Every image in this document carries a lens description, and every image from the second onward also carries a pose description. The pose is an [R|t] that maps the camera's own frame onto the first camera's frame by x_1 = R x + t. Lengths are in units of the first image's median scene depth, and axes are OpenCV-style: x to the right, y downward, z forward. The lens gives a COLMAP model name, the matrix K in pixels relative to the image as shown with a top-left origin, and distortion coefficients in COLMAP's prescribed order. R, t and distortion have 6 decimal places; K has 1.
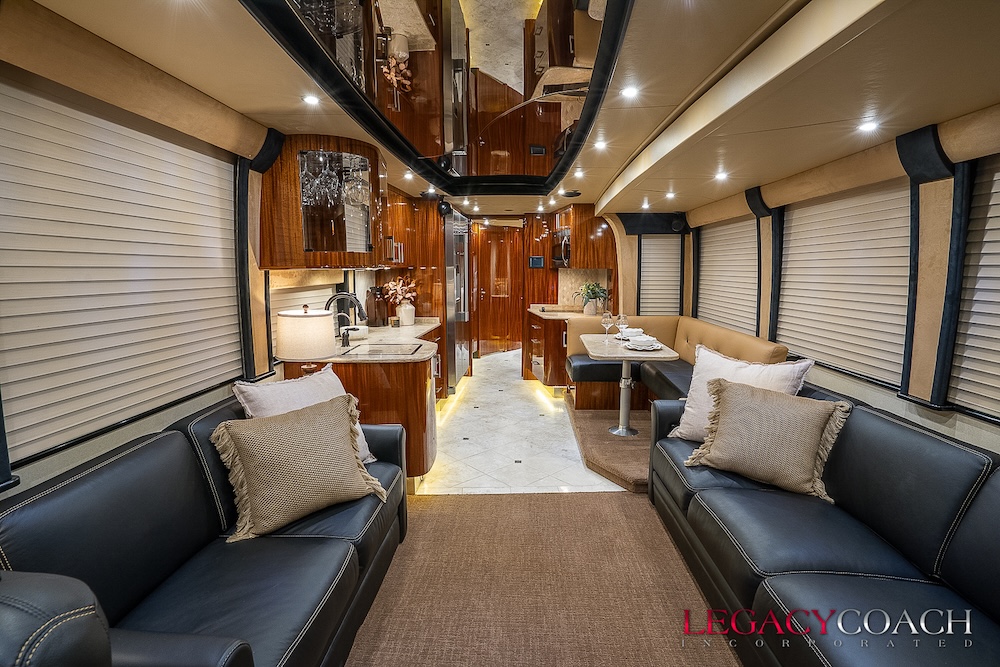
lens RADIAL K [[476.3, 0, 500.0], [0, 476.3, 333.5], [0, 0, 1]] dist [-0.045392, 0.019015]
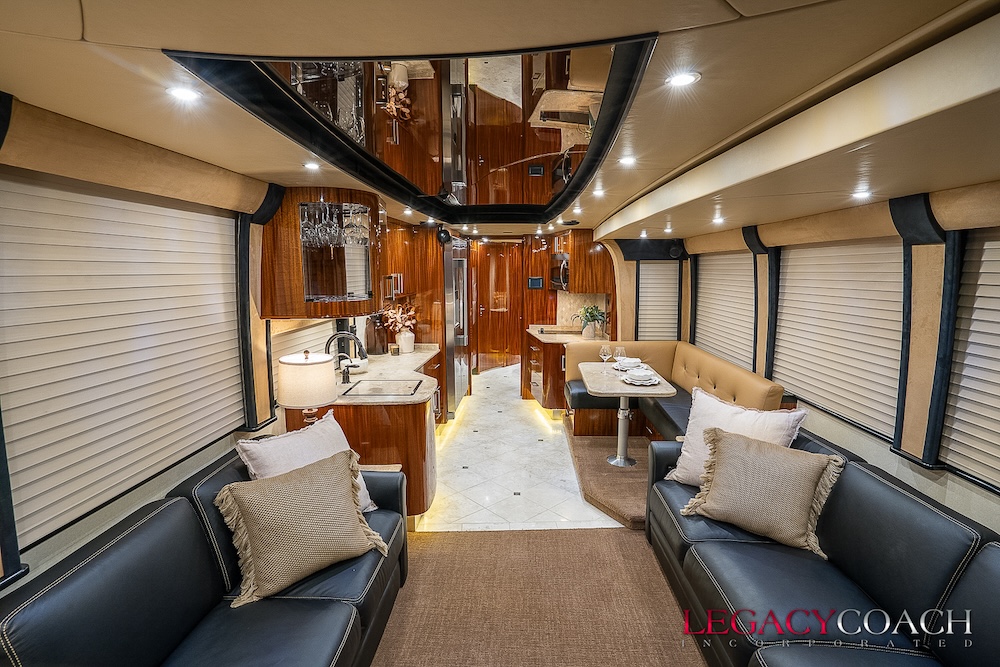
lens RADIAL K [[476.3, 0, 500.0], [0, 476.3, 333.5], [0, 0, 1]] dist [-0.045392, 0.019015]
pose [[0.999997, -0.000820, 0.002211, -0.000136], [0.000816, 0.999998, 0.001688, -0.105540], [-0.002212, -0.001687, 0.999996, -0.011719]]
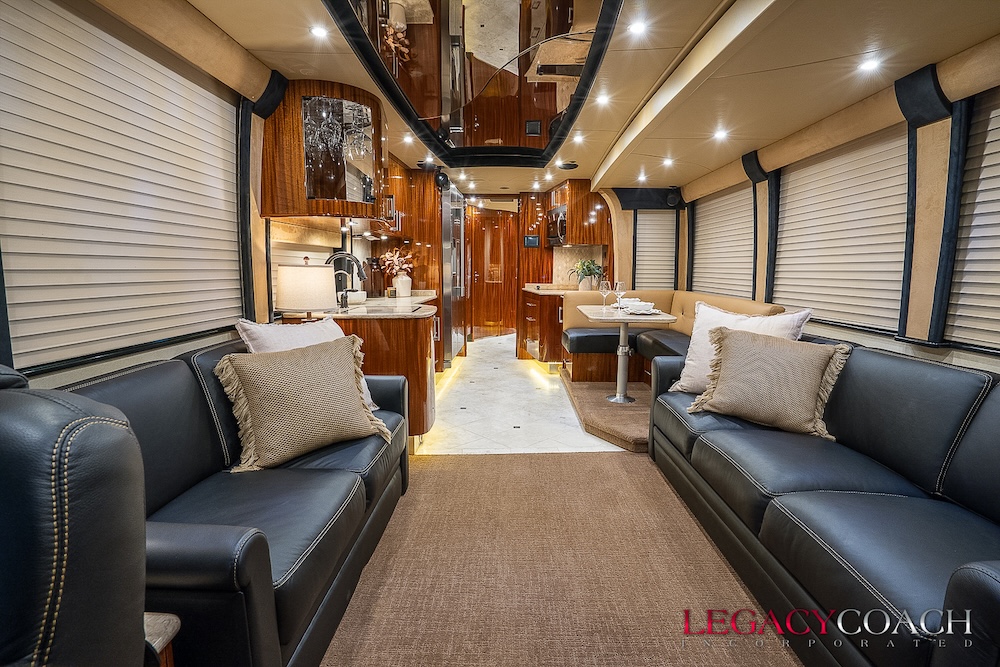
lens RADIAL K [[476.3, 0, 500.0], [0, 476.3, 333.5], [0, 0, 1]] dist [-0.045392, 0.019015]
pose [[0.999706, 0.002193, 0.024132, -0.031297], [-0.002158, 0.999997, -0.001473, 0.107974], [-0.024135, 0.001421, 0.999708, 0.000733]]
